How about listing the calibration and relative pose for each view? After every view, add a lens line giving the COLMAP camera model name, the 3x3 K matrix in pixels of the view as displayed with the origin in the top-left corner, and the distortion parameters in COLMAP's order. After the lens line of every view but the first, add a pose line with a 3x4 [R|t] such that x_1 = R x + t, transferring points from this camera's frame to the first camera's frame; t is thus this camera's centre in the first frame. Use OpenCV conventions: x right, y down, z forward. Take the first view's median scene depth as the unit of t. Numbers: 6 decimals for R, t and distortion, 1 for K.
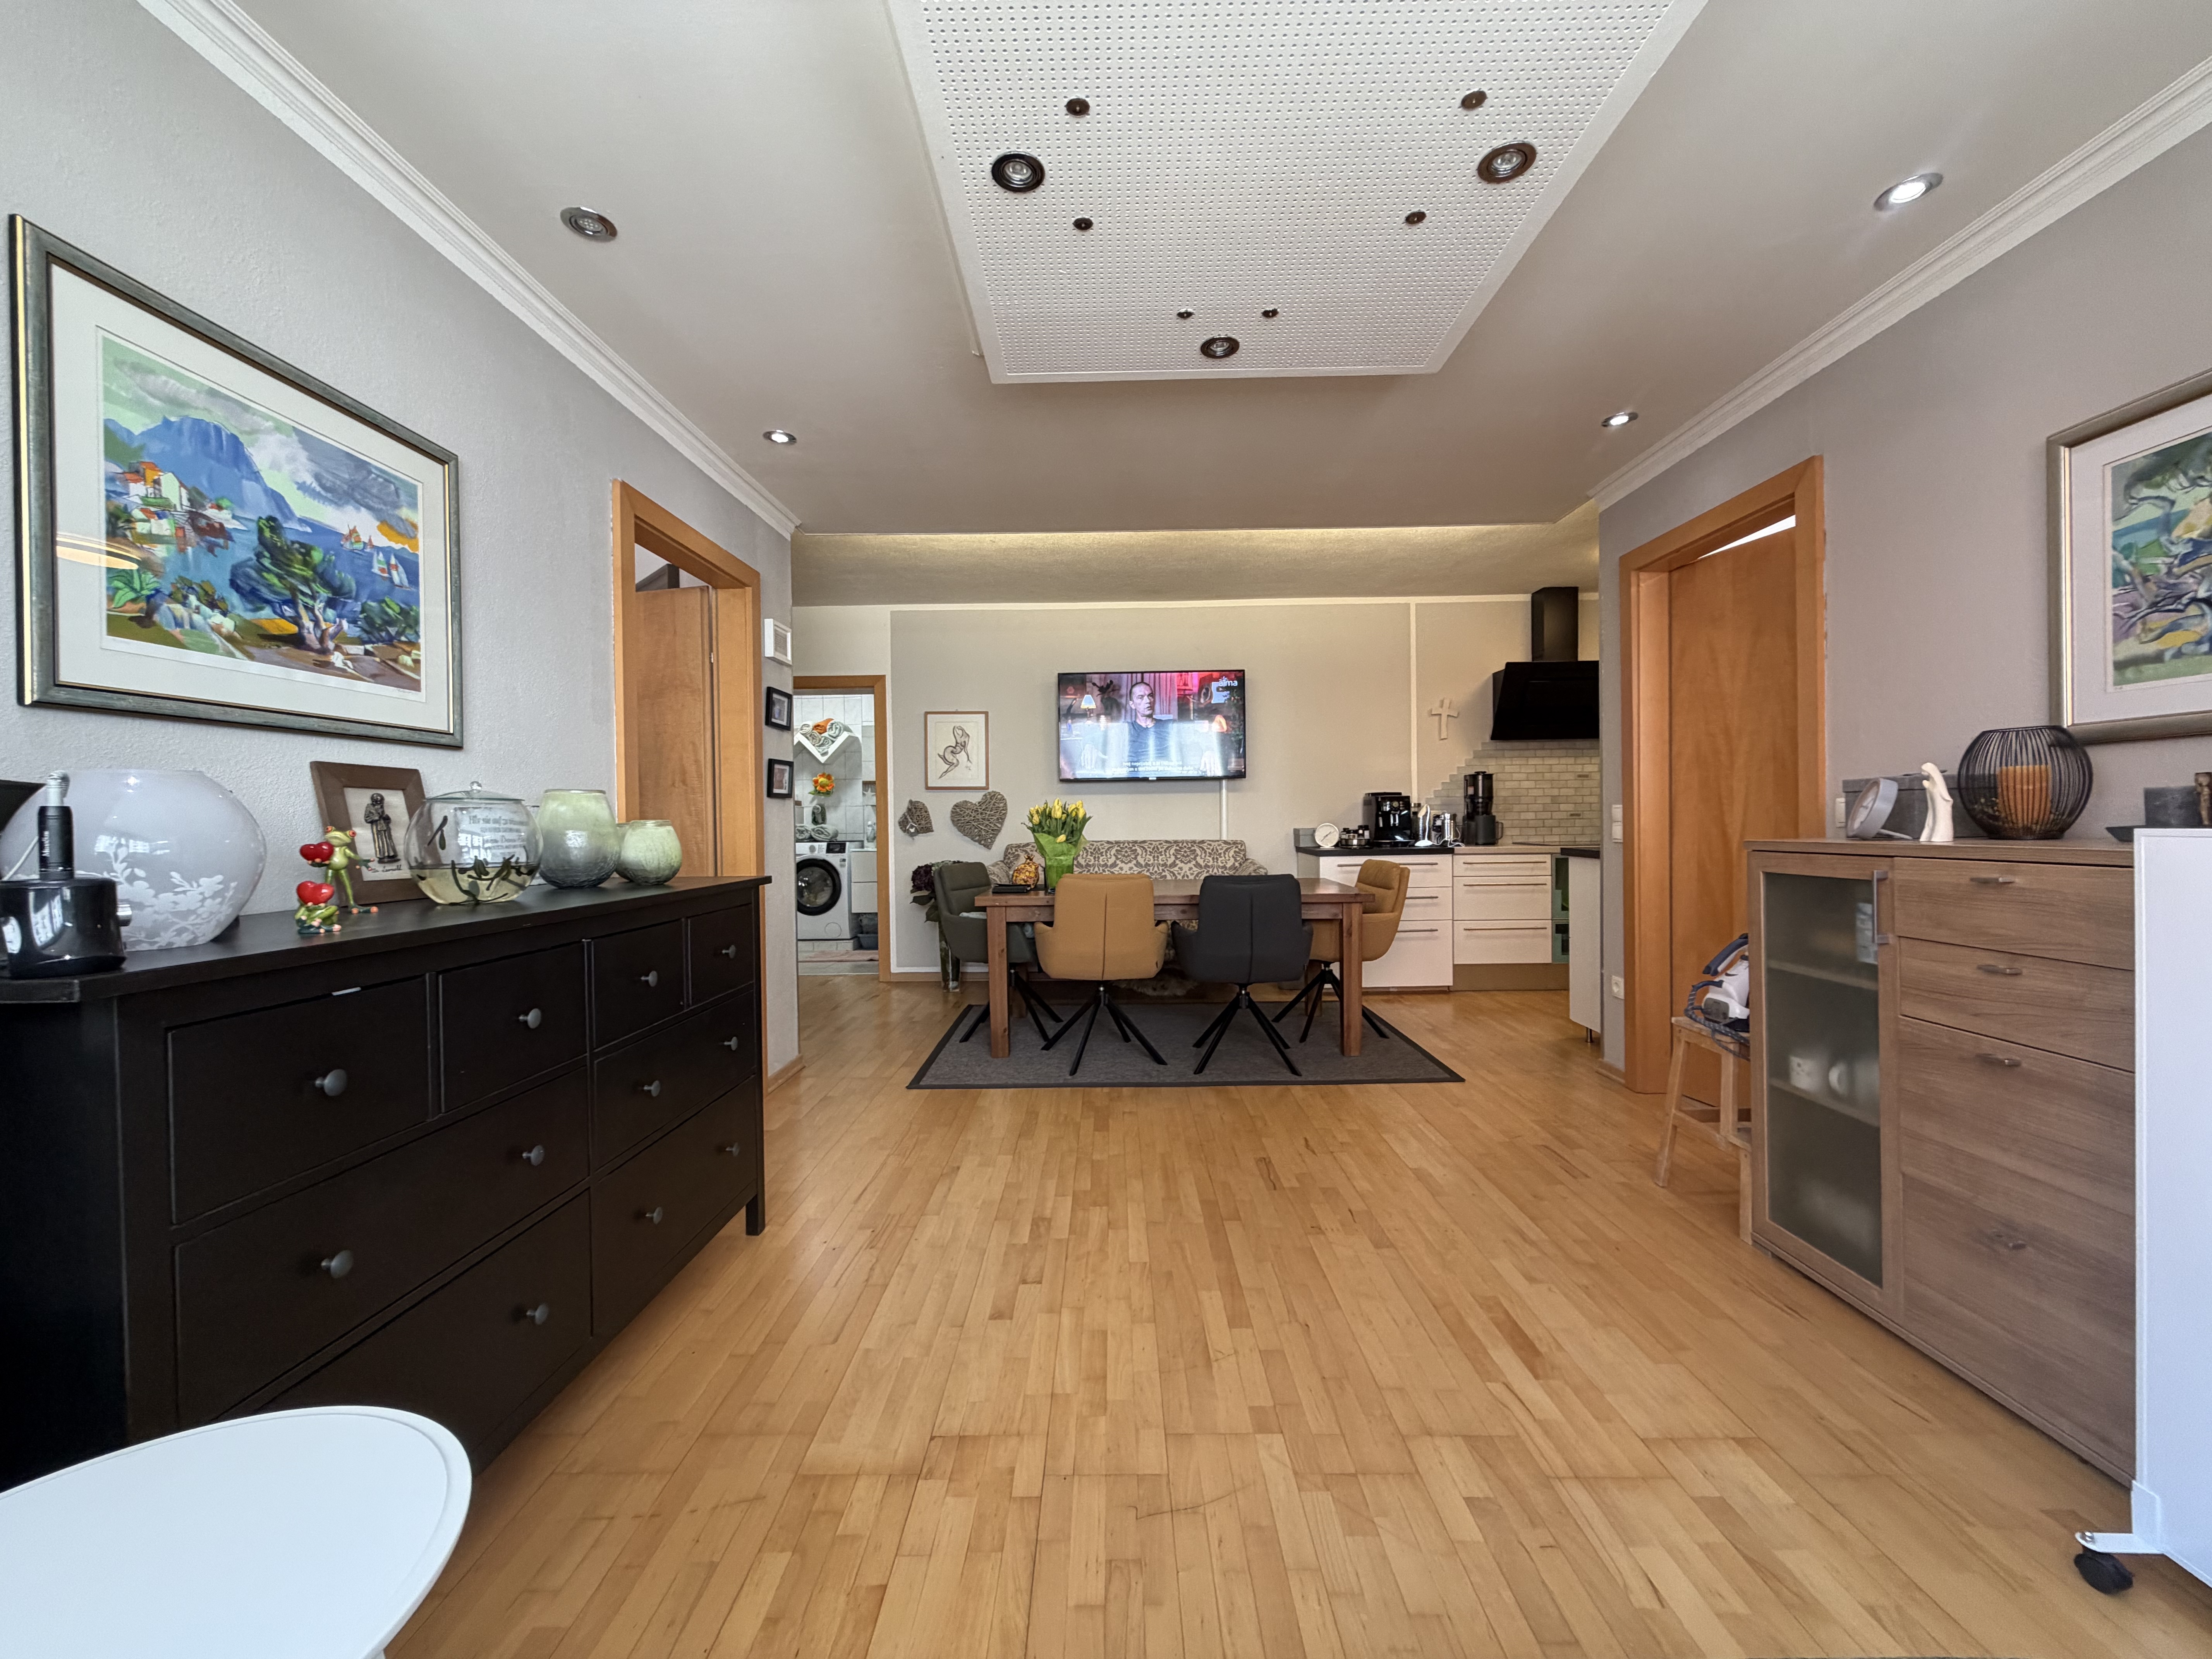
lens RADIAL K [[879.6, 0, 1106.8], [0, 879.6, 823.1], [0, 0, 1]] dist [0.000547, -0.001162]
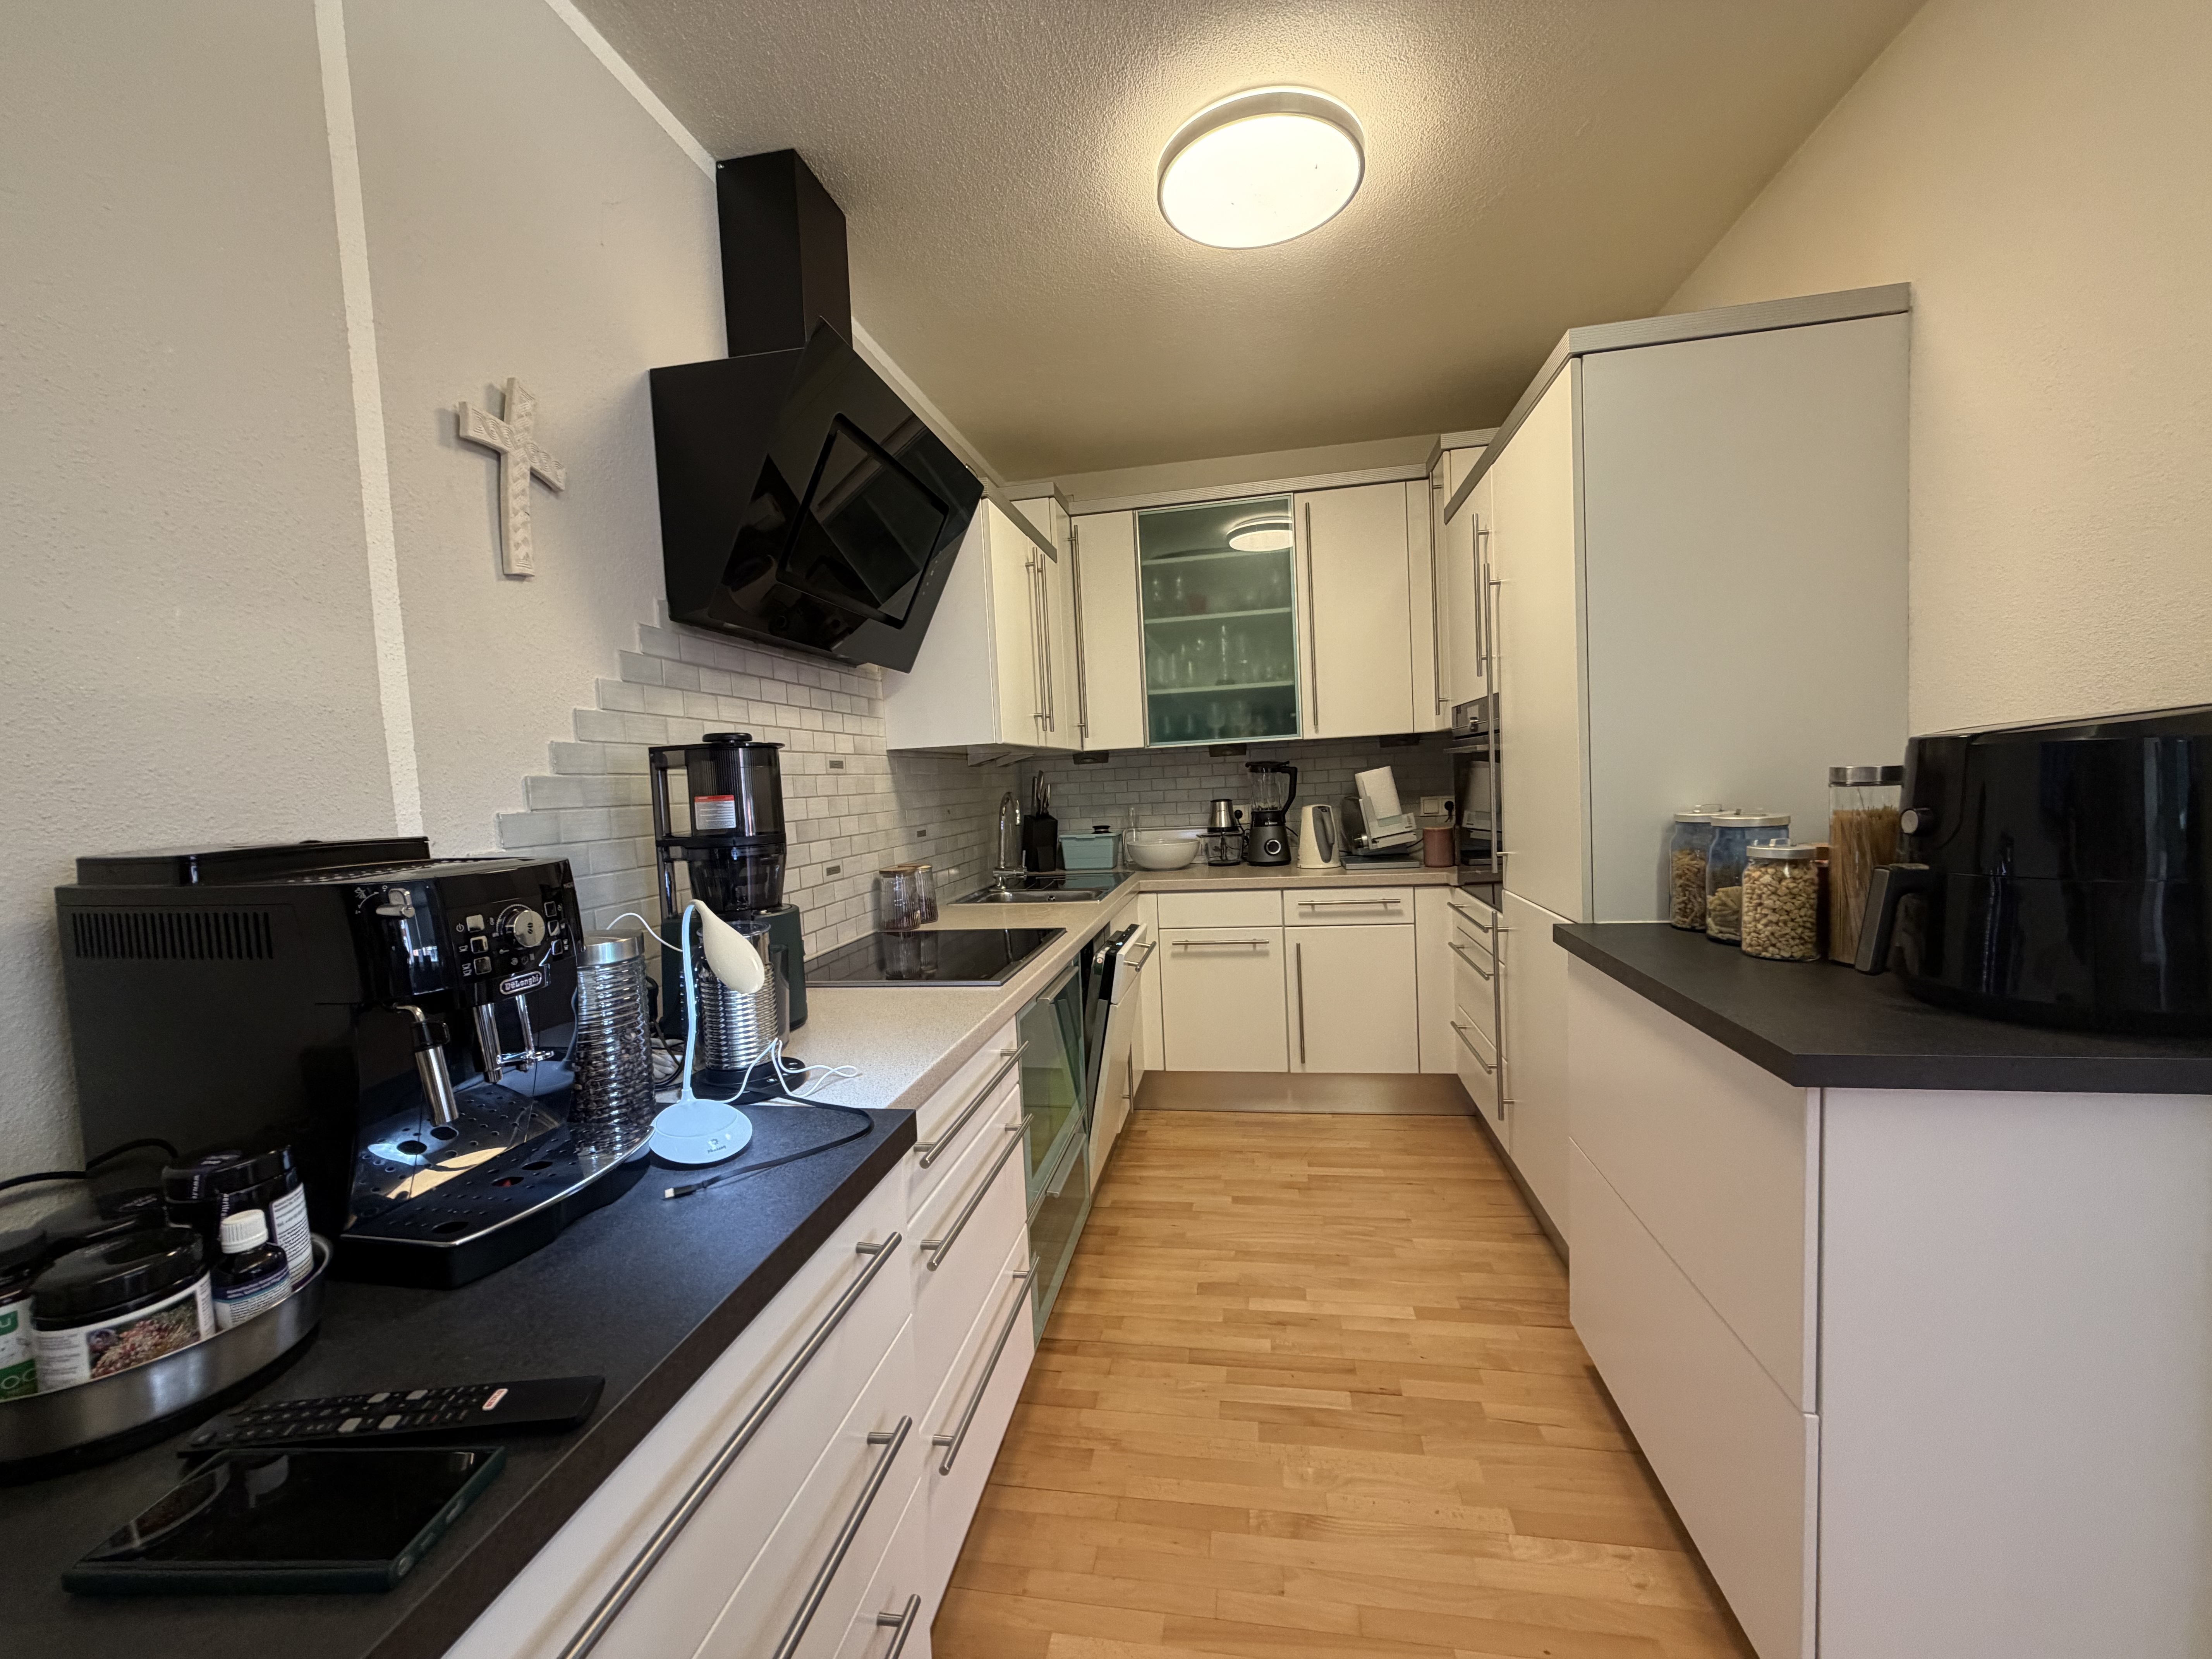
lens RADIAL K [[879.6, 0, 1095.3], [0, 879.6, 835.0], [0, 0, 1]] dist [0.000547, -0.001162]
pose [[0.182077, -0.056646, 0.981651, 0.194305], [0.056225, 0.997306, 0.047120, -0.035076], [-0.981675, 0.046614, 0.184772, 0.825287]]
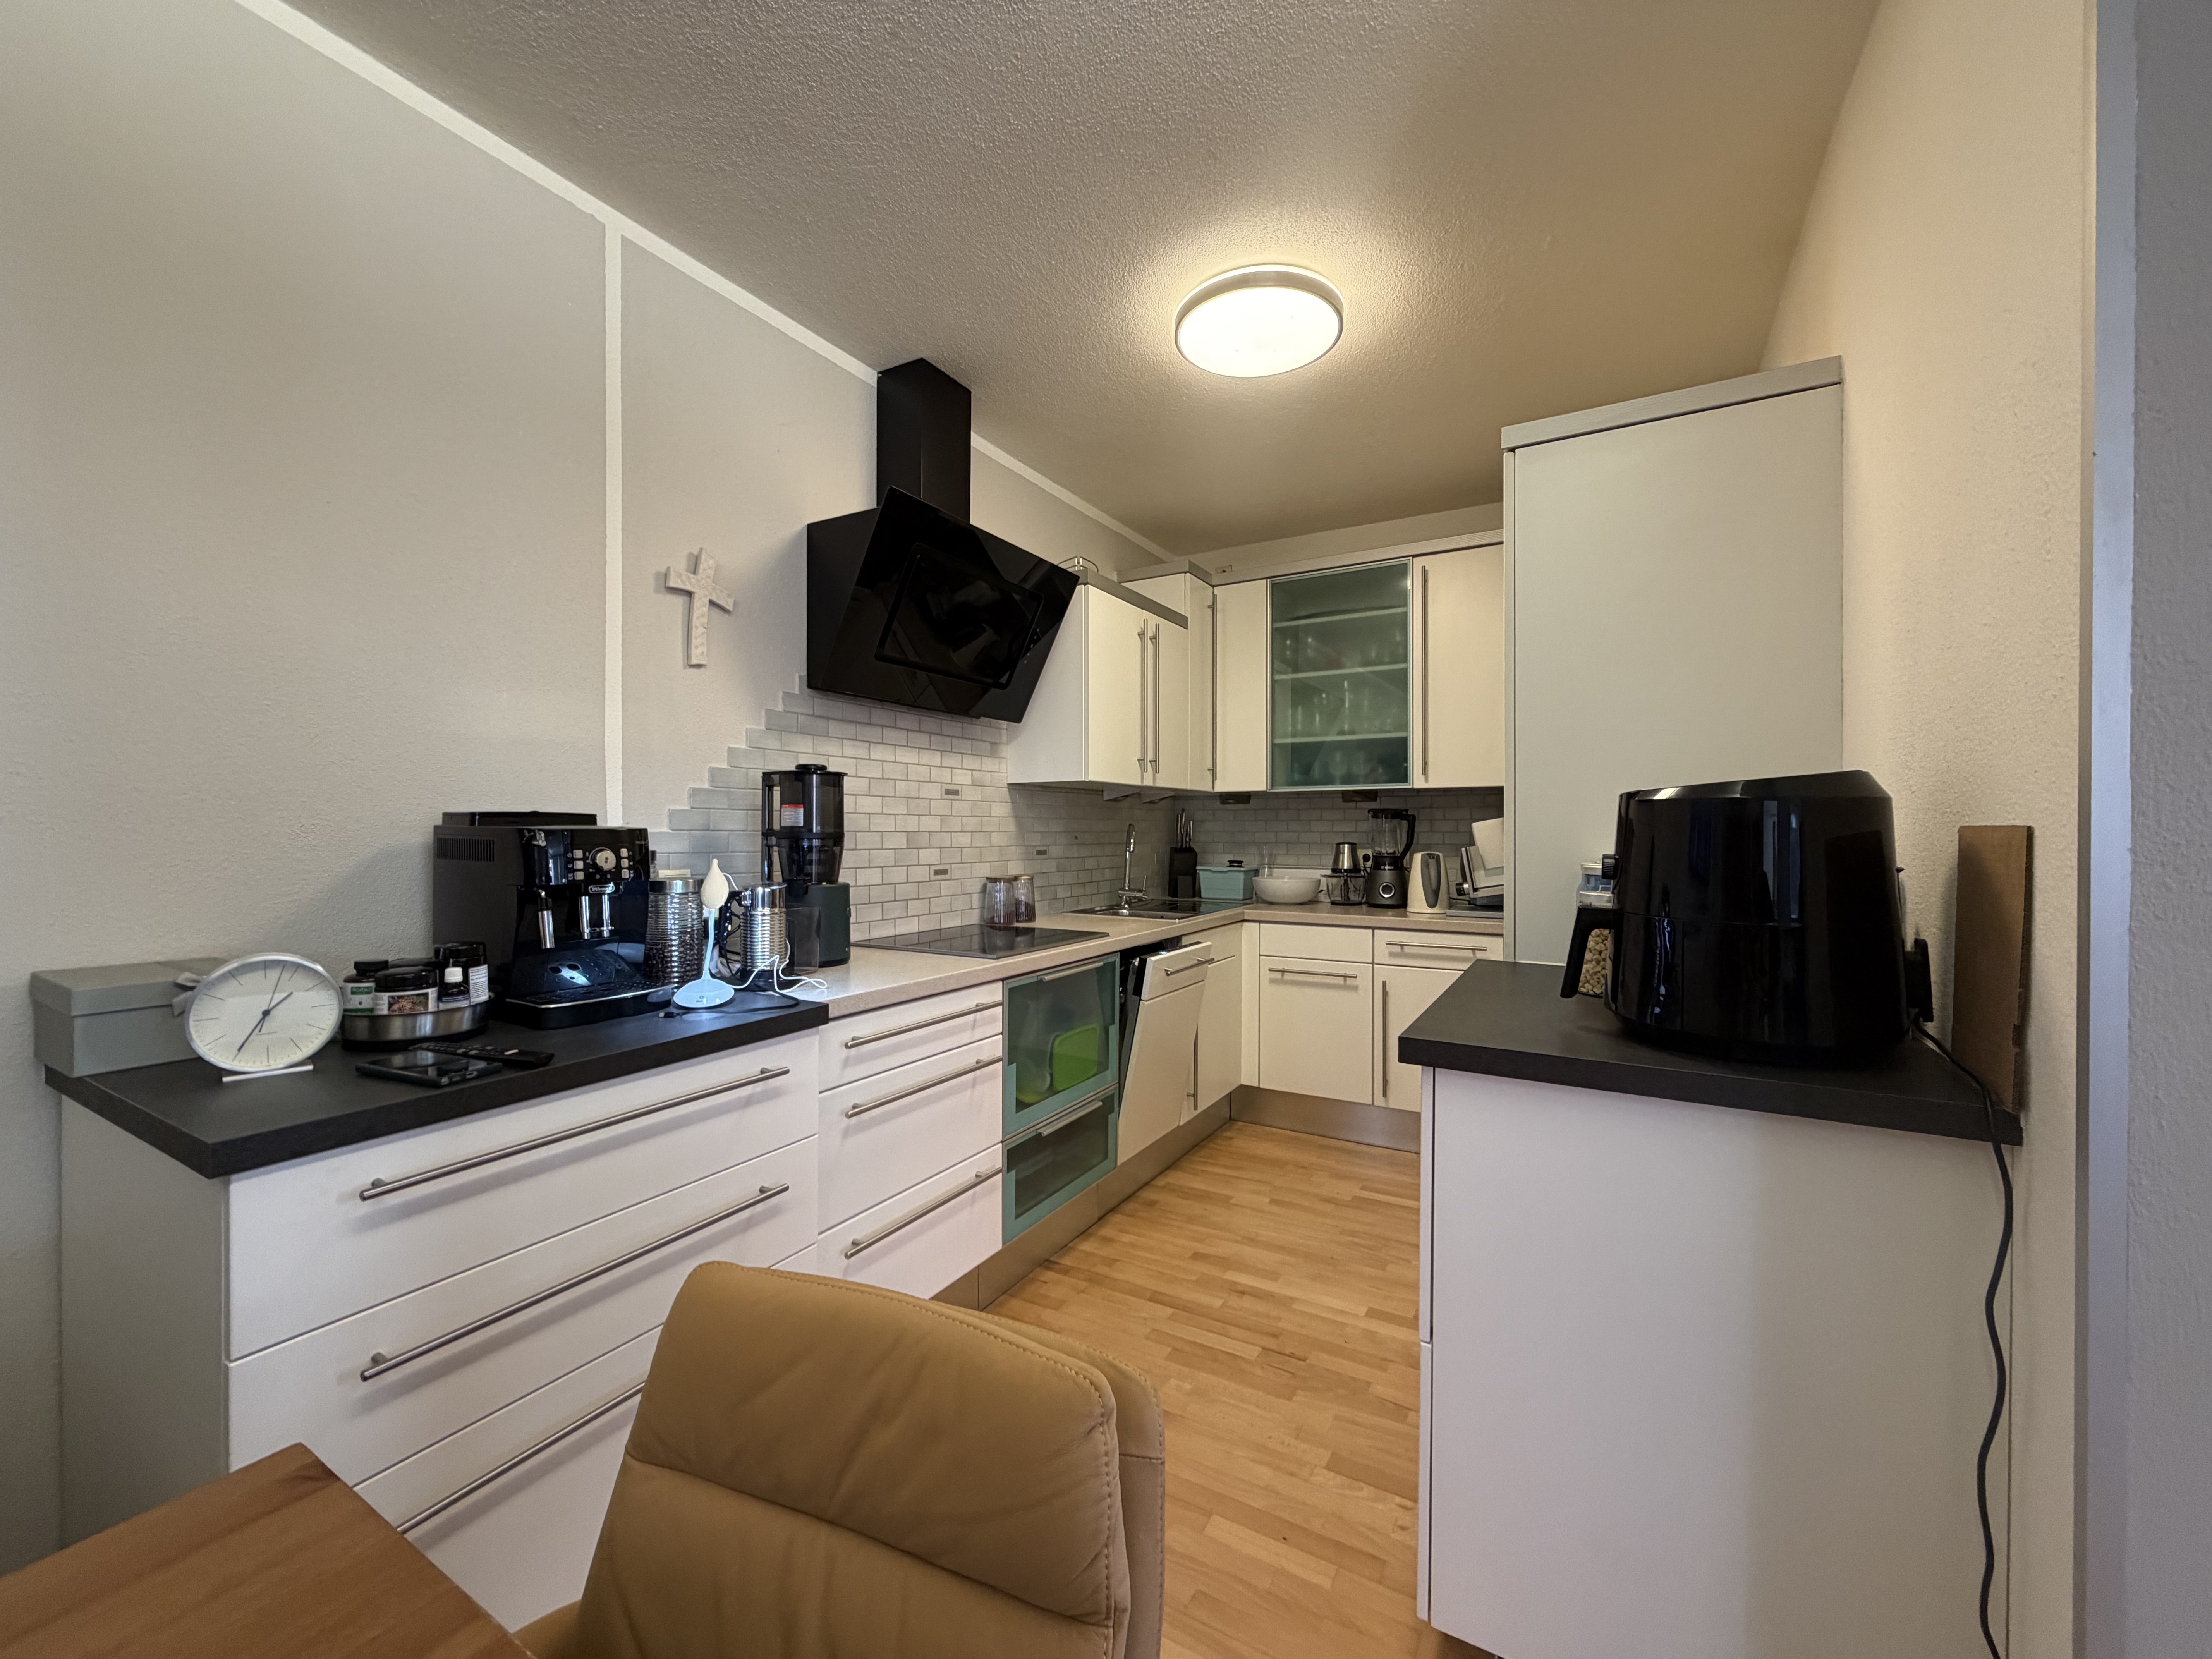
lens RADIAL K [[879.6, 0, 1095.9], [0, 879.6, 835.7], [0, 0, 1]] dist [0.000547, -0.001162]
pose [[0.504881, 0.009670, 0.863135, 0.160393], [-0.000879, 0.999942, -0.010689, -0.024136], [-0.863189, 0.004638, 0.504860, 0.684778]]
